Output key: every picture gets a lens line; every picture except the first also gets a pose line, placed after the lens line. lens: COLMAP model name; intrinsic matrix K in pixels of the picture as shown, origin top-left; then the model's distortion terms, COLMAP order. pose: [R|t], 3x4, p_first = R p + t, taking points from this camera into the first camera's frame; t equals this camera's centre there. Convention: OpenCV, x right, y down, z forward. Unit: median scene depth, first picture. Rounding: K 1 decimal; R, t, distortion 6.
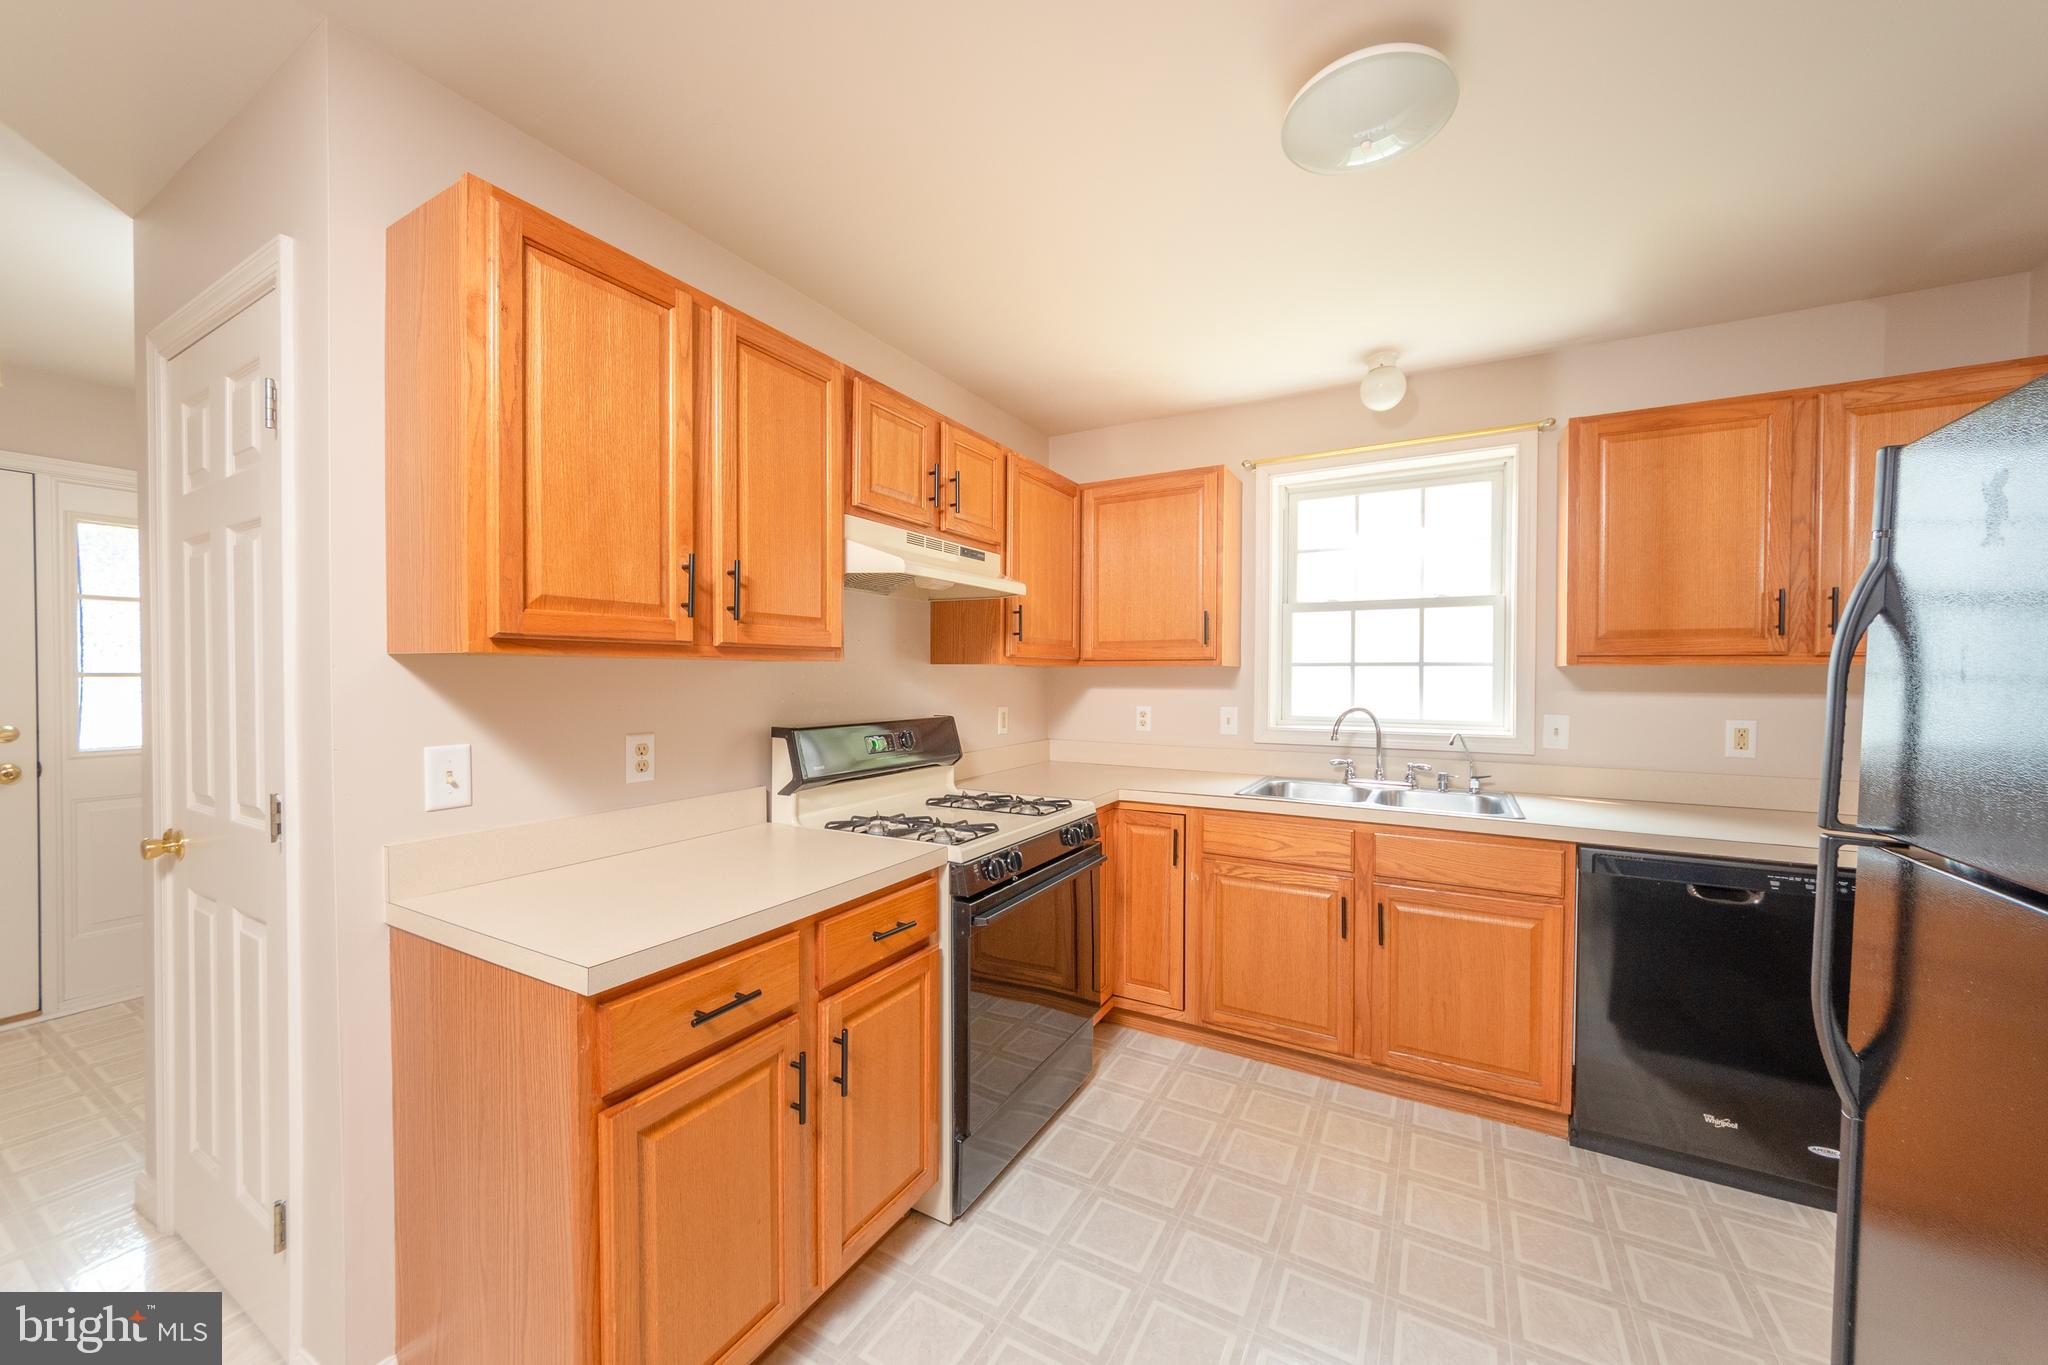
lens RADIAL K [[744.8, 0, 1021.9], [0, 744.8, 687.9], [0, 0, 1]] dist [-0.000369, -0.000695]
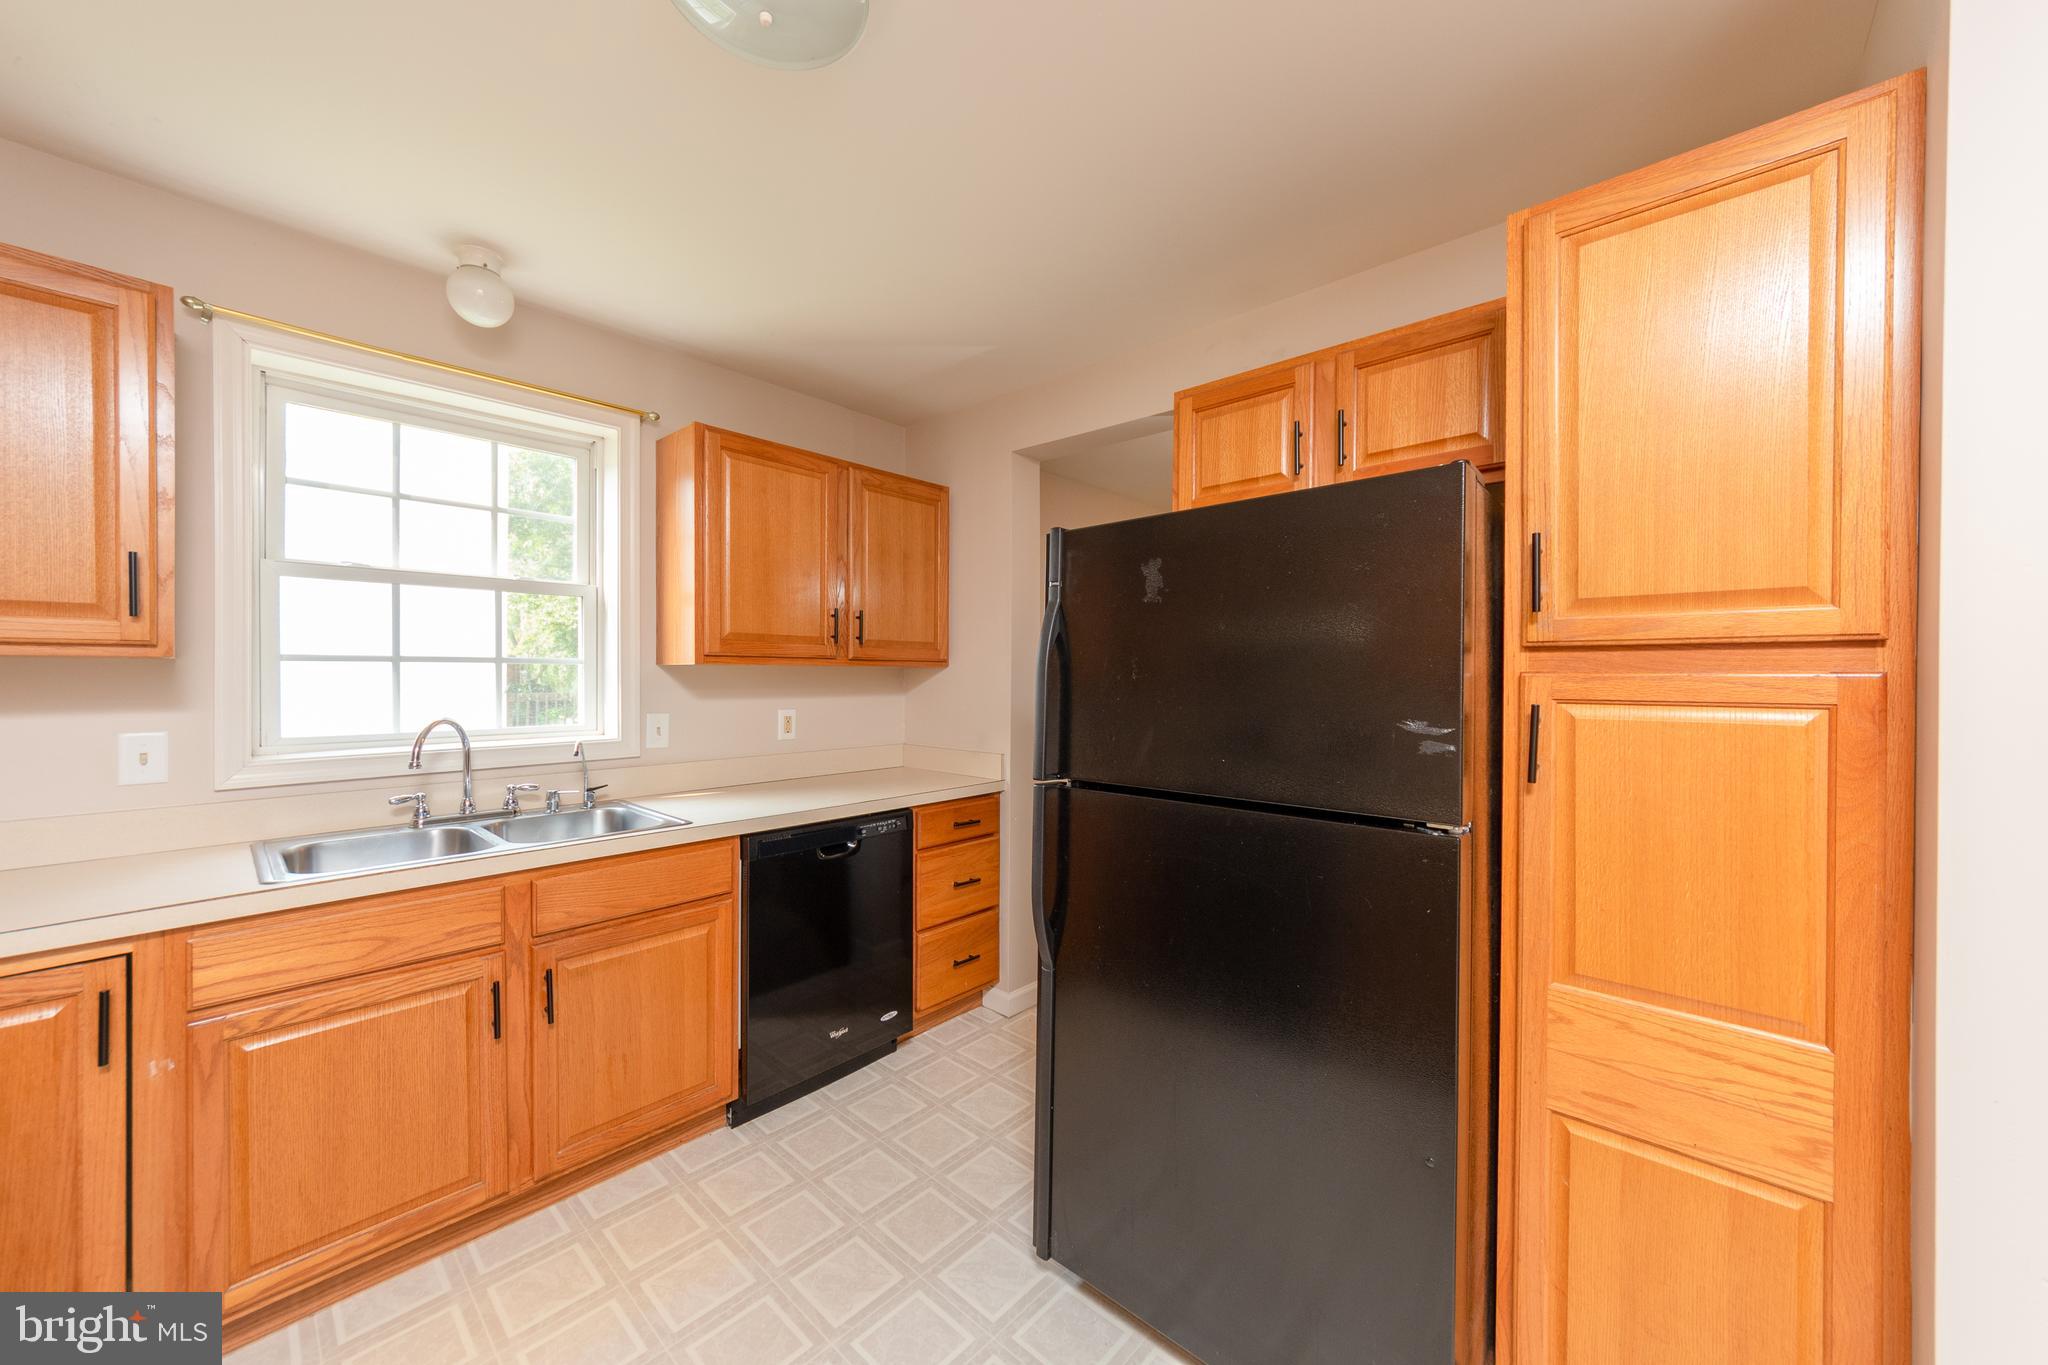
lens RADIAL K [[744.8, 0, 1025.2], [0, 744.8, 682.6], [0, 0, 1]] dist [-0.000369, -0.000695]
pose [[0.206296, -0.015528, 0.978366, -0.152885], [0.015026, 0.999806, 0.012700, -0.010591], [-0.978374, 0.012081, 0.206490, 0.316785]]
